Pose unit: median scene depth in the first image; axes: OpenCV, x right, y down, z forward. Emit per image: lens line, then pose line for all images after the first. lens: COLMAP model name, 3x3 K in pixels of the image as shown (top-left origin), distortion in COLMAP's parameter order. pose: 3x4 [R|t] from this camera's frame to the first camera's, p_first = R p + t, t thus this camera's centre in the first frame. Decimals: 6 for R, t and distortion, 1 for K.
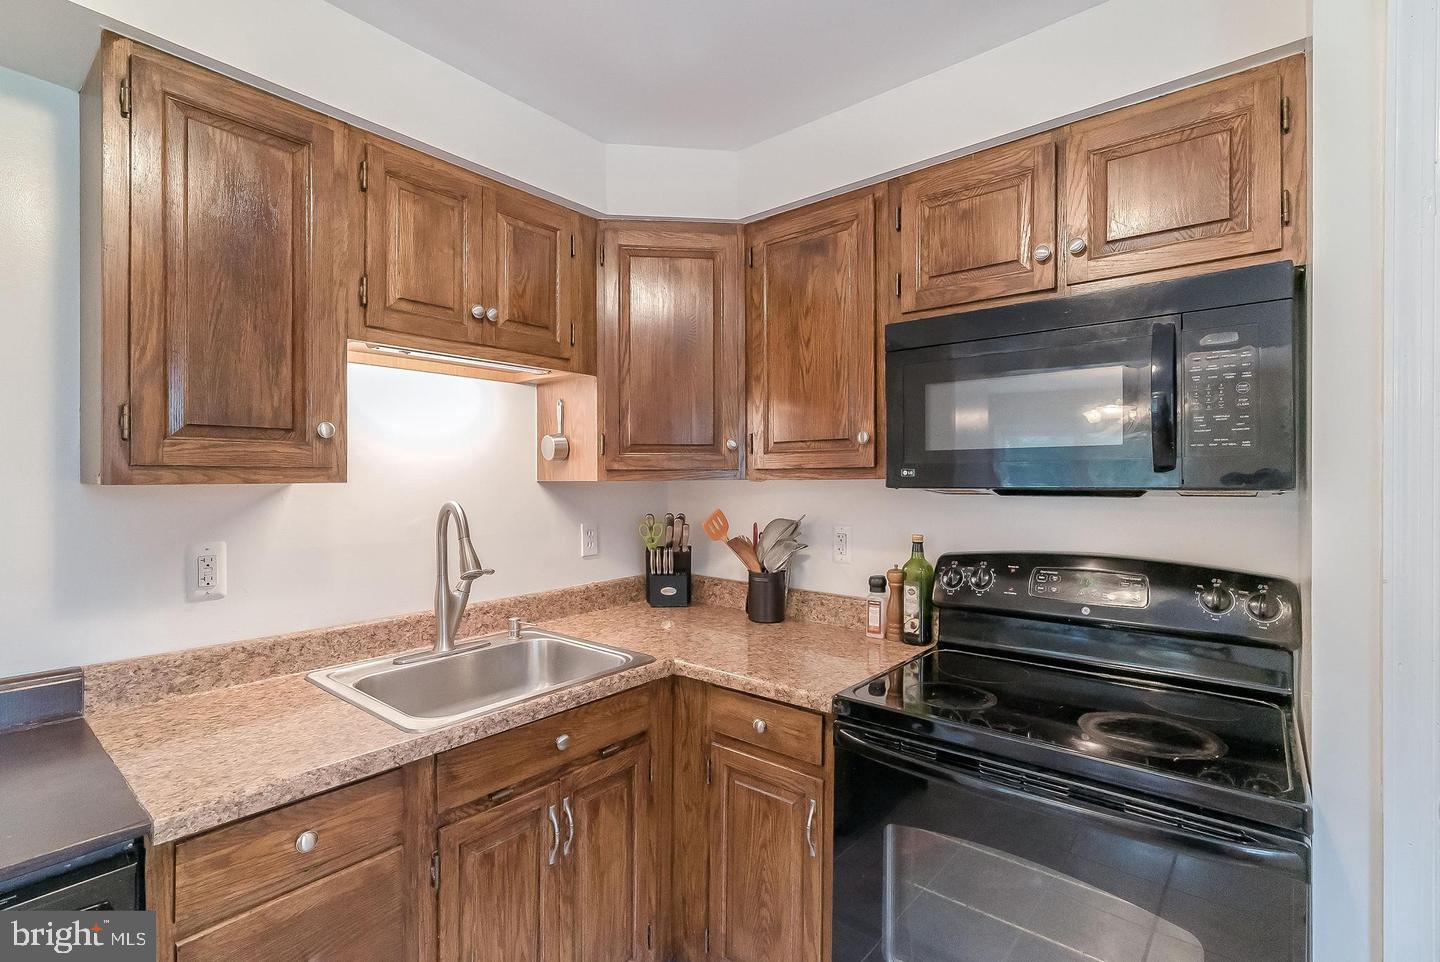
lens RADIAL K [[654.0, 0, 719.7], [0, 654.0, 477.9], [0, 0, 1]] dist [-0.004239, 0.000354]
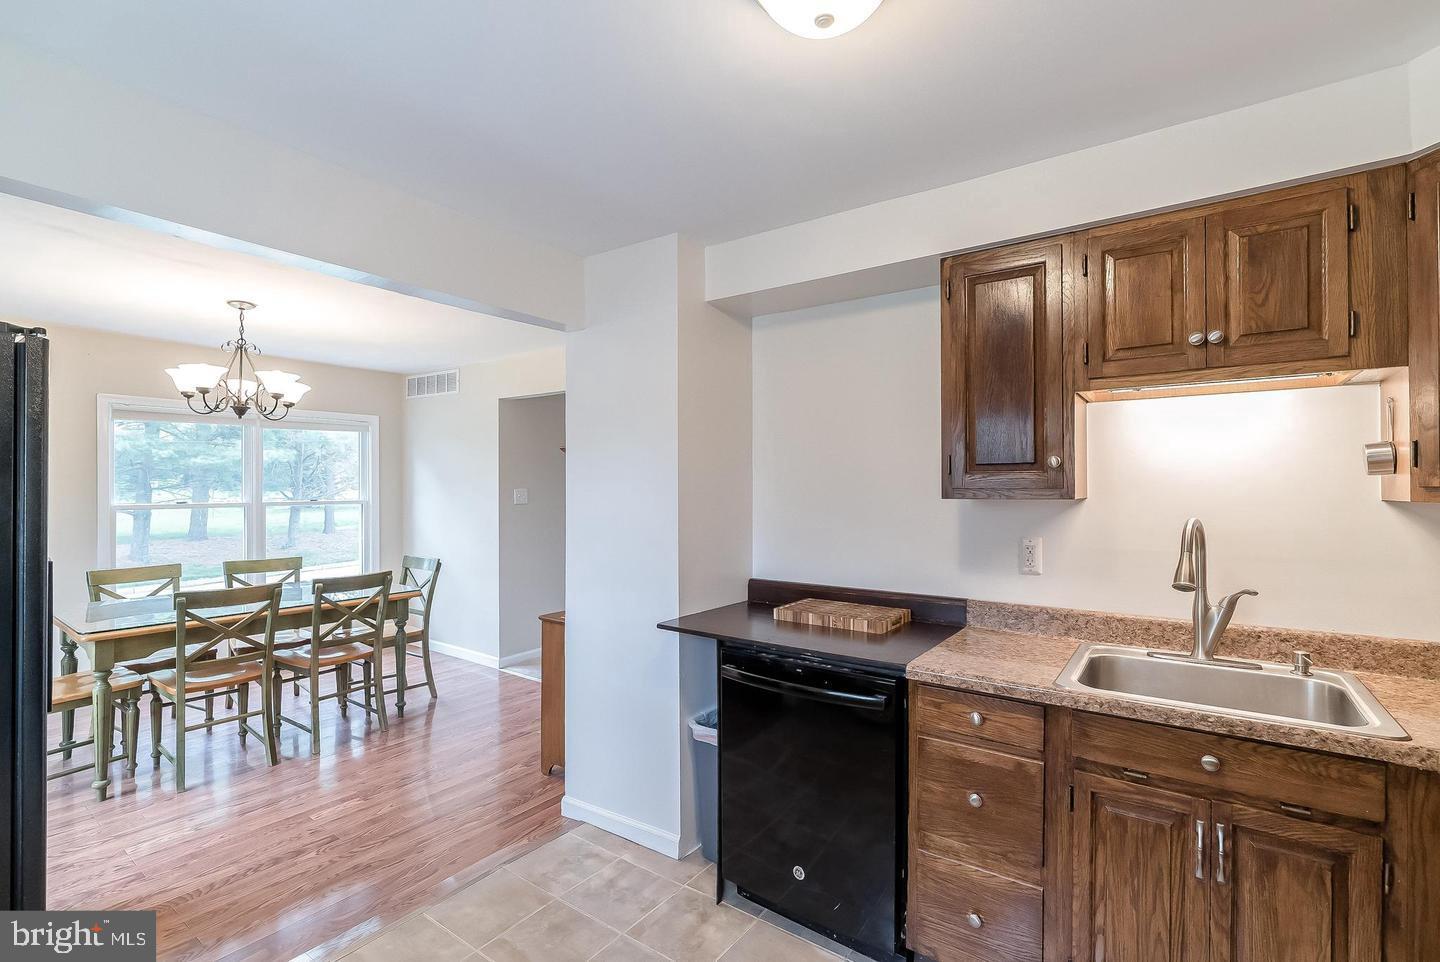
lens RADIAL K [[671.4, 0, 718.2], [0, 671.4, 484.0], [0, 0, 1]] dist [-0.000496, 0.000619]
pose [[0.043739, -0.004764, -0.999032, 0.738663], [0.002528, 0.999986, -0.004657, -0.019086], [0.999040, -0.002322, 0.043750, 0.200196]]
